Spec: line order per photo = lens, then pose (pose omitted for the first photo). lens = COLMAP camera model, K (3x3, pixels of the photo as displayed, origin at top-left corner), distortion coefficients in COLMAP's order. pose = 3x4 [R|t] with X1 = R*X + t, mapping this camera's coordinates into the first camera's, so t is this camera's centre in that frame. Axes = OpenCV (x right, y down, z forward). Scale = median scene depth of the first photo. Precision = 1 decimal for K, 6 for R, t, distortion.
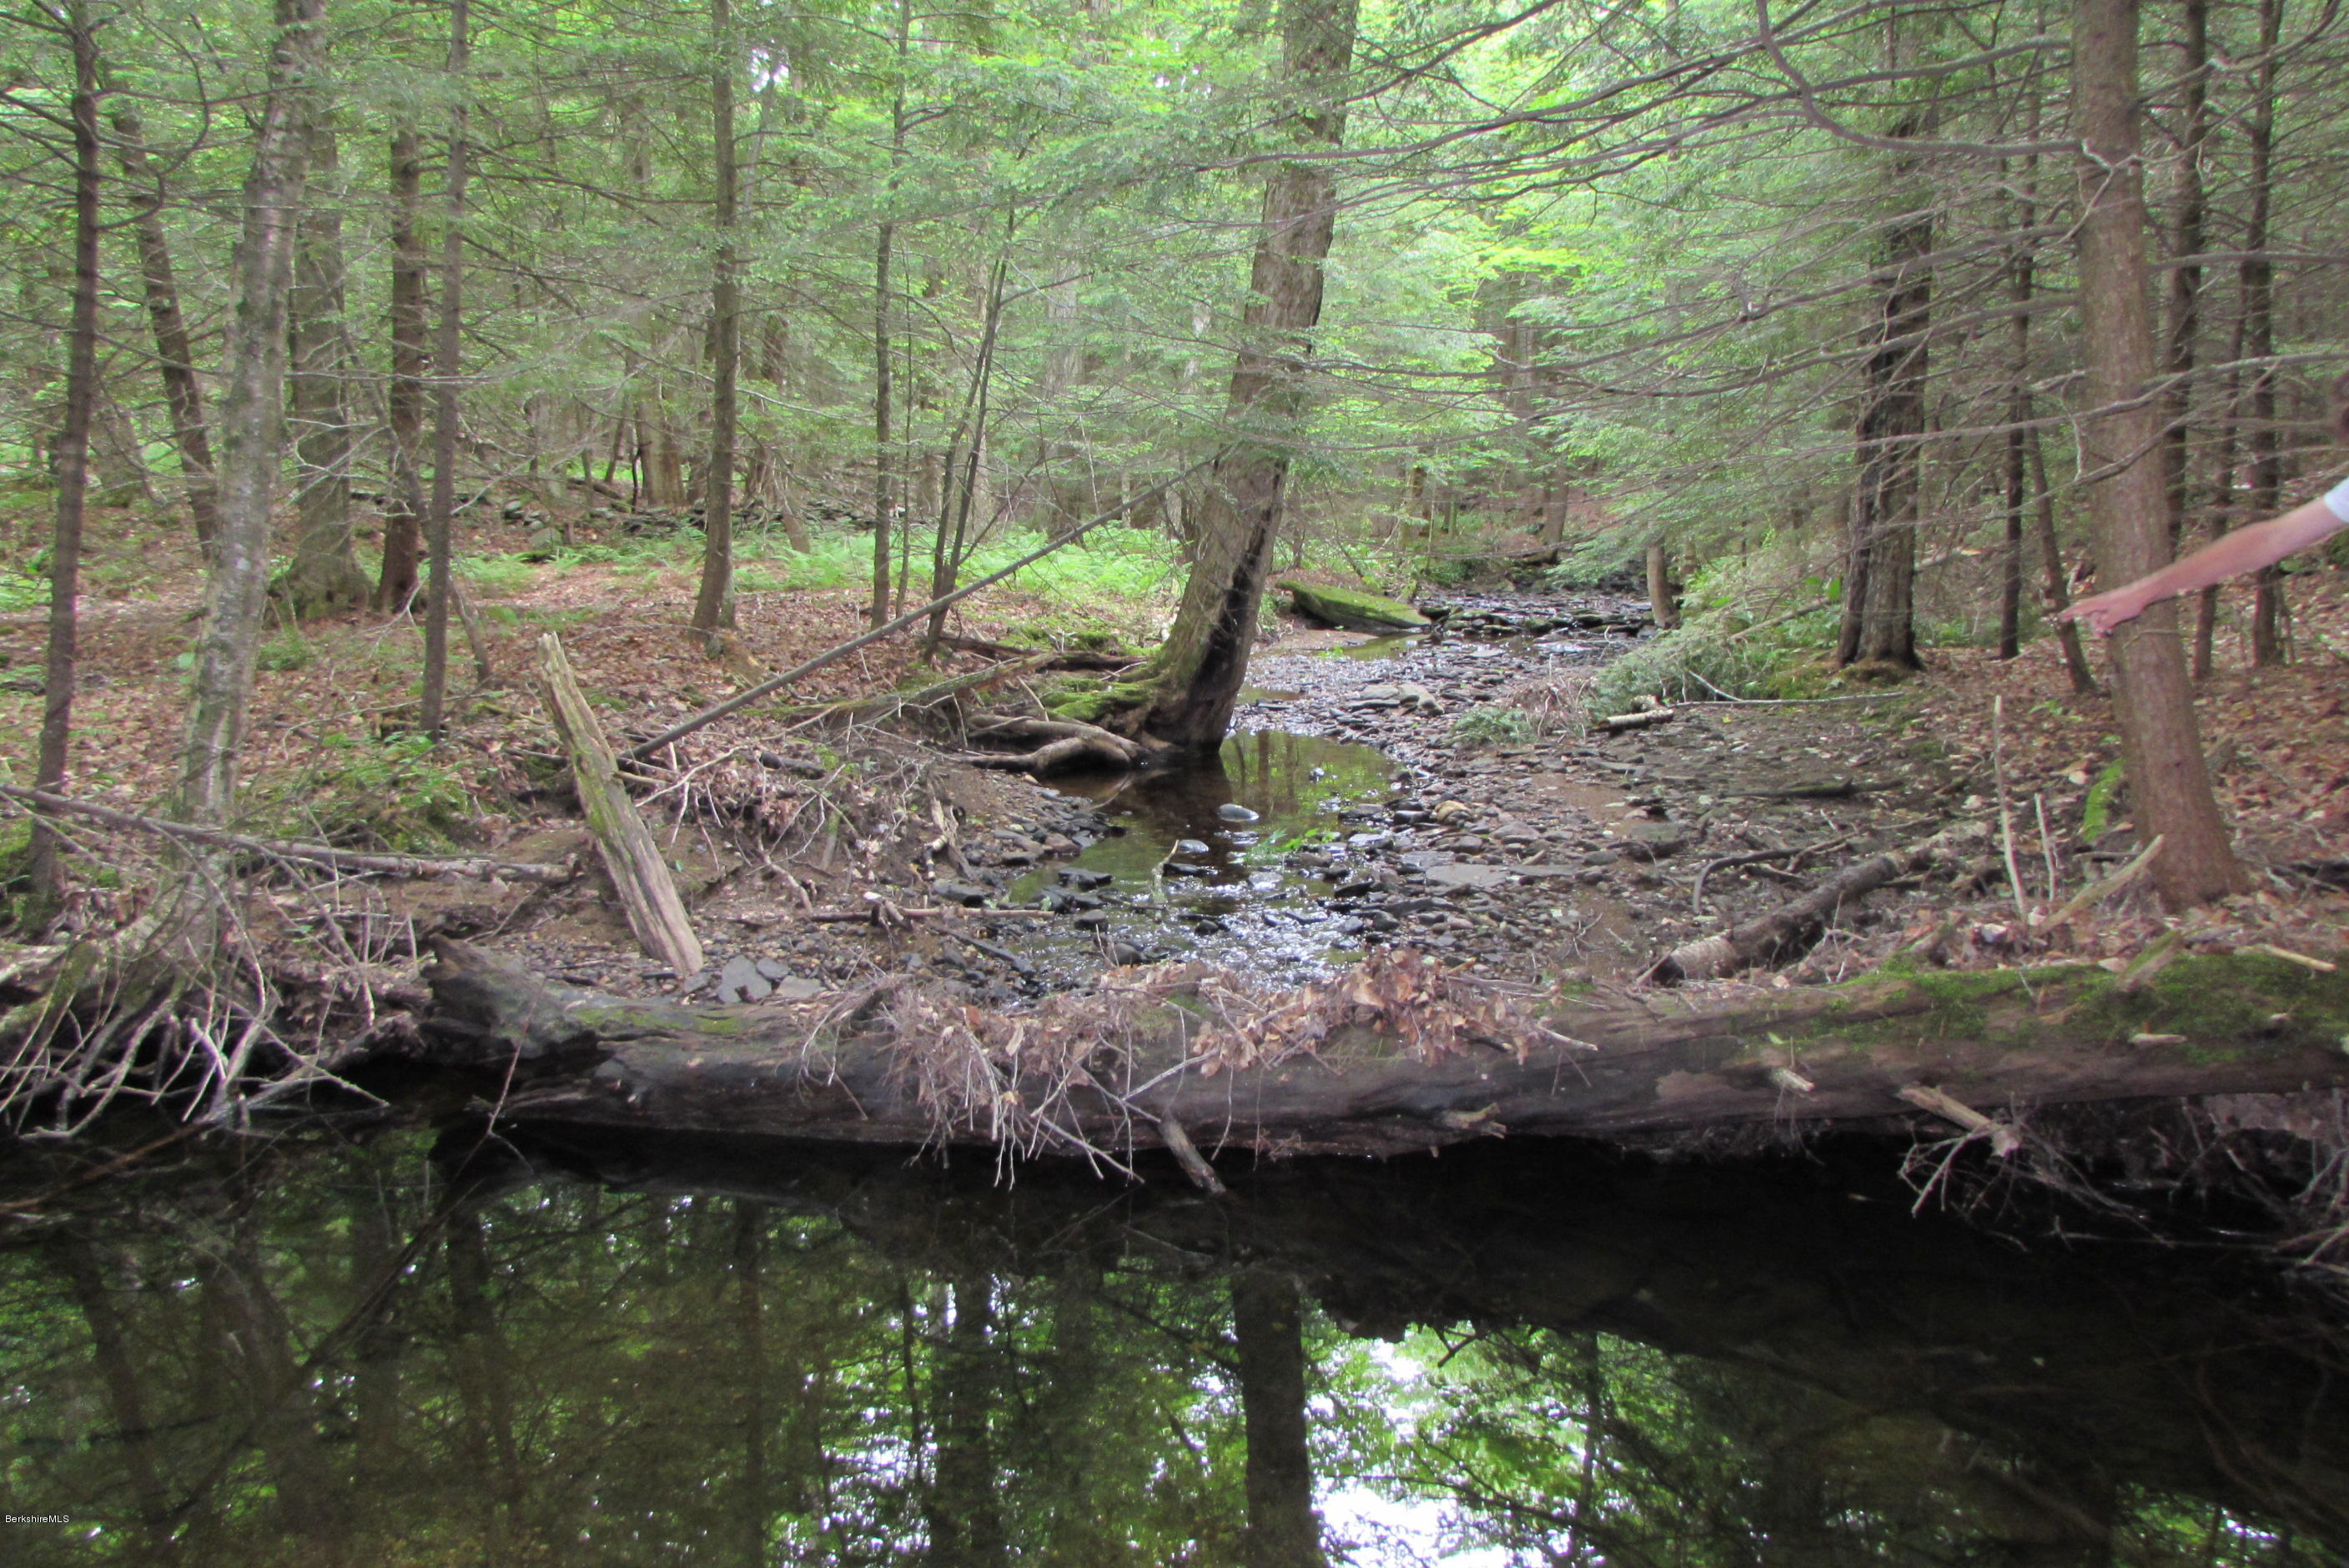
lens RADIAL K [[1732.9, 0, 1174.1], [0, 1732.9, 778.8], [0, 0, 1]] dist [-0.004682, -0.000145]
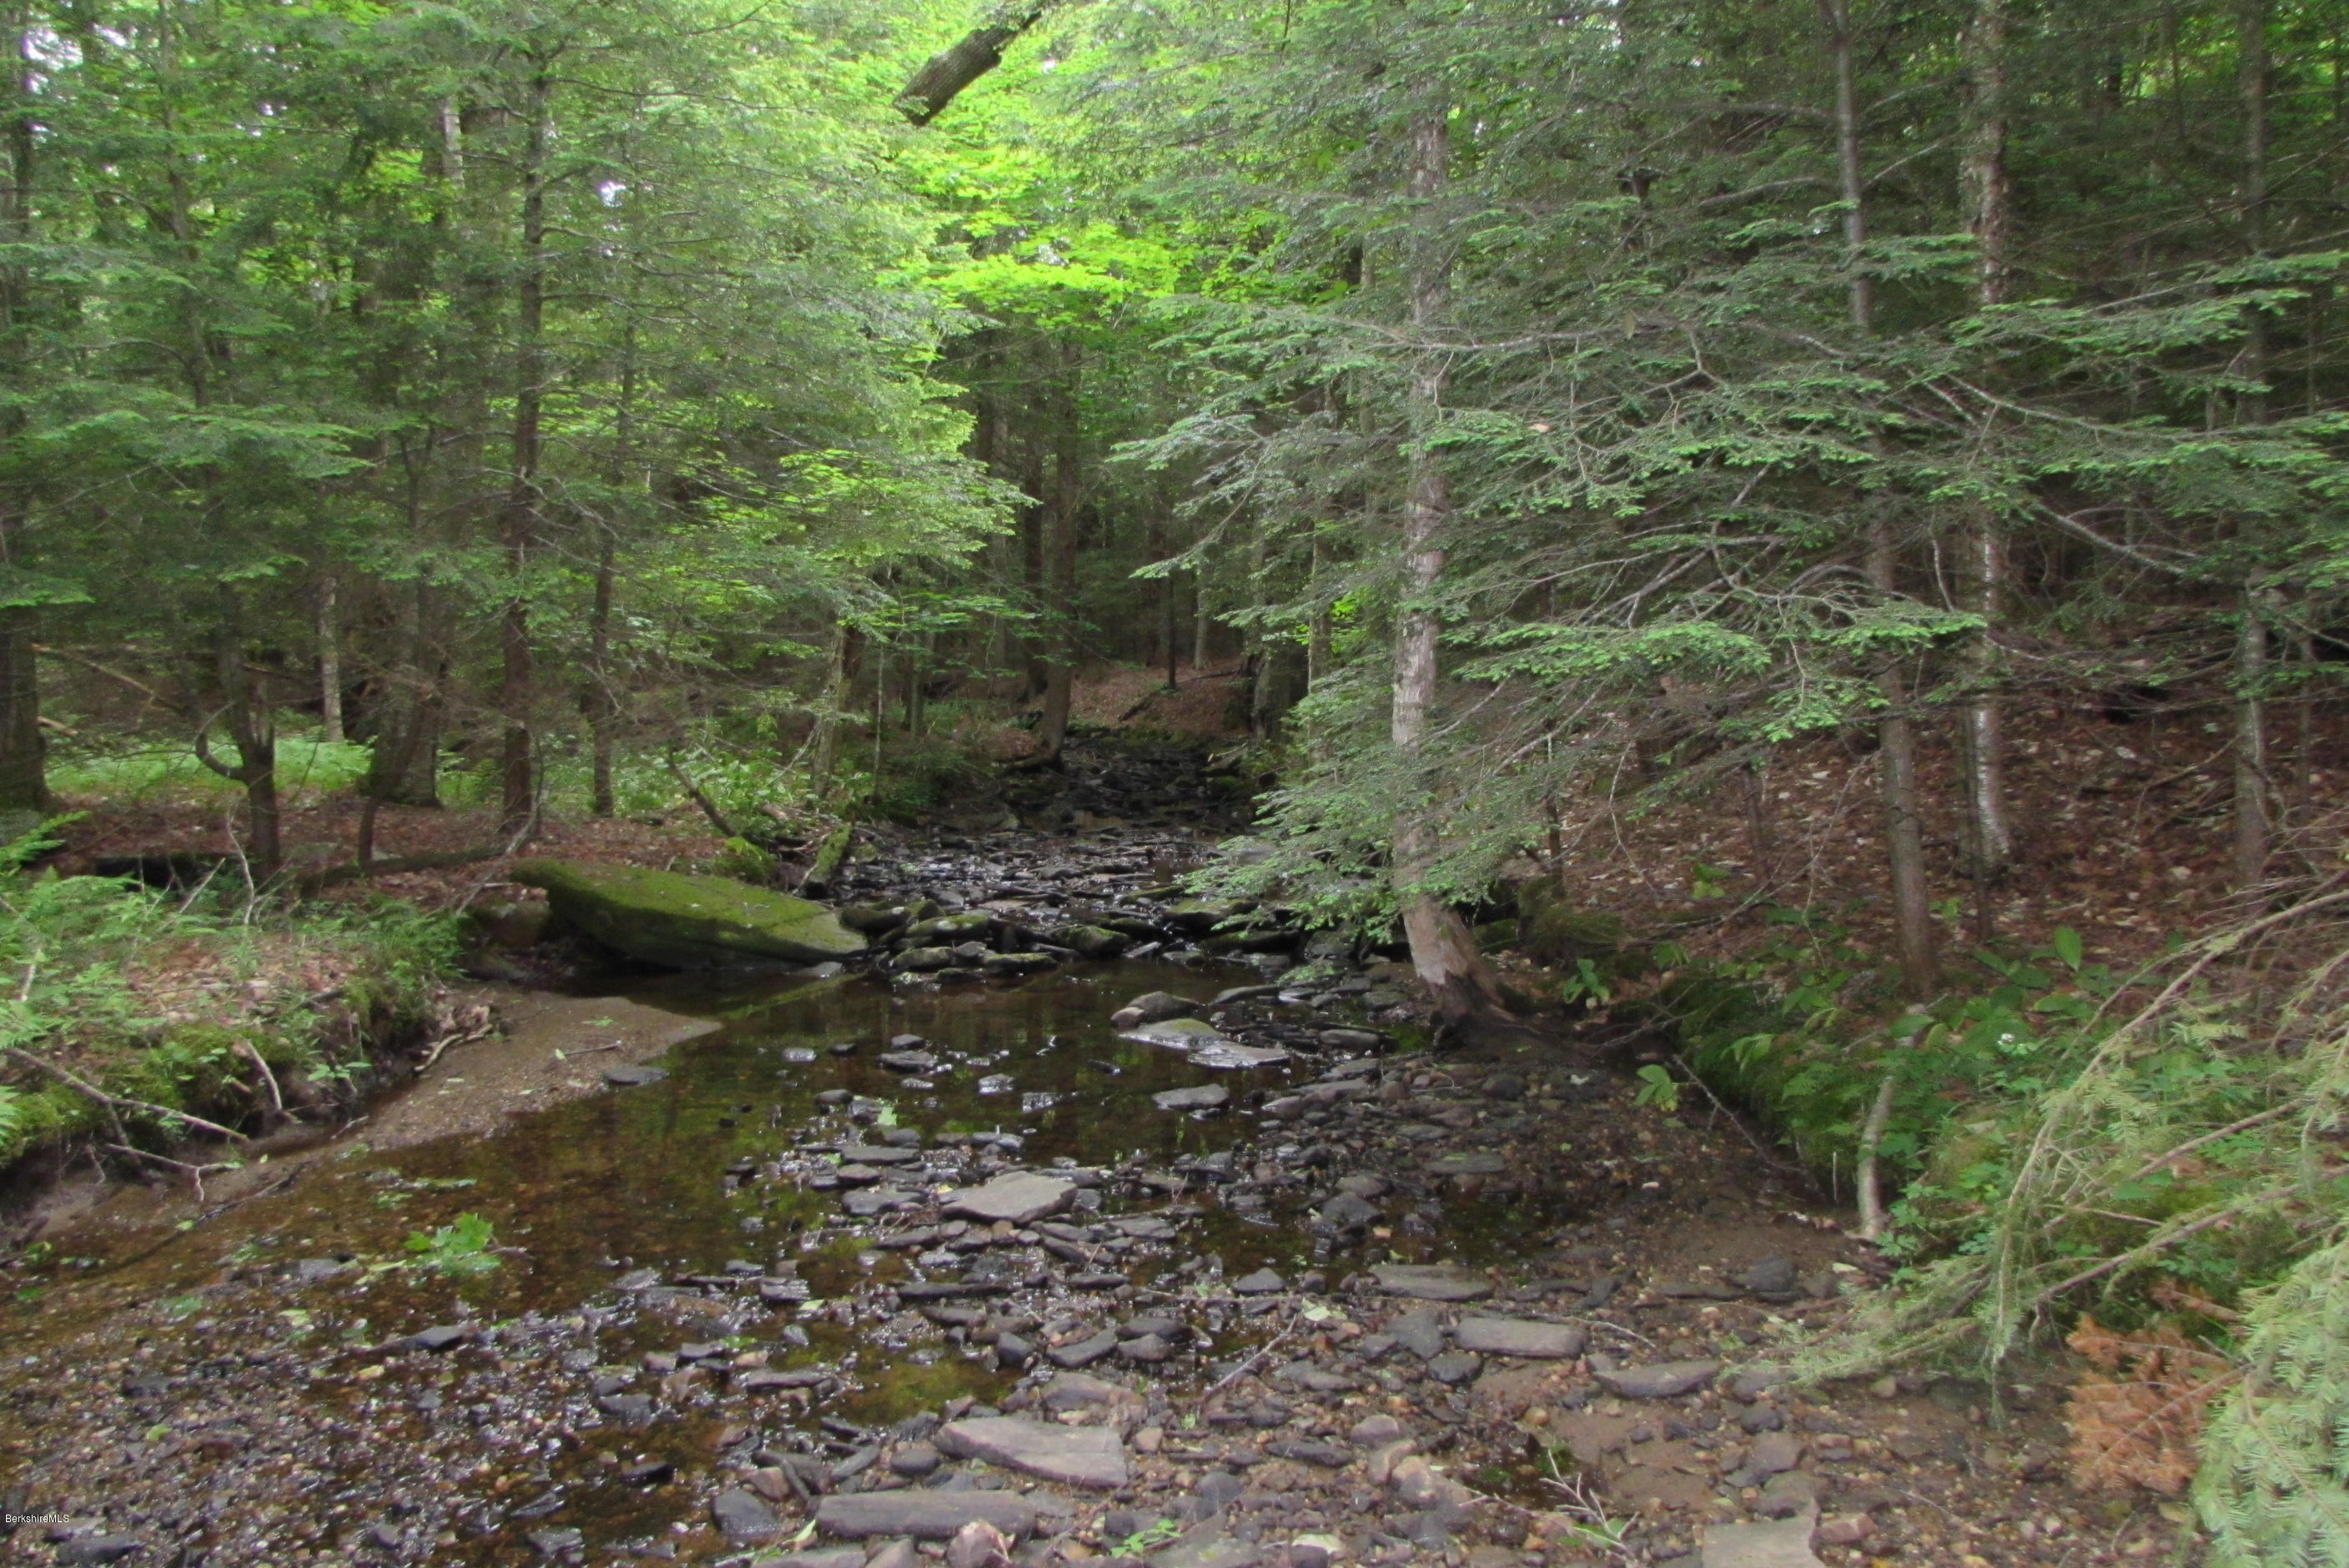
lens RADIAL K [[1732.9, 0, 1171.2], [0, 1732.9, 779.7], [0, 0, 1]] dist [-0.004682, -0.000145]
pose [[0.955797, -0.030041, 0.292487, 0.079173], [0.060724, 0.993489, -0.096395, -0.072195], [-0.287687, 0.109895, 0.951398, 0.460648]]
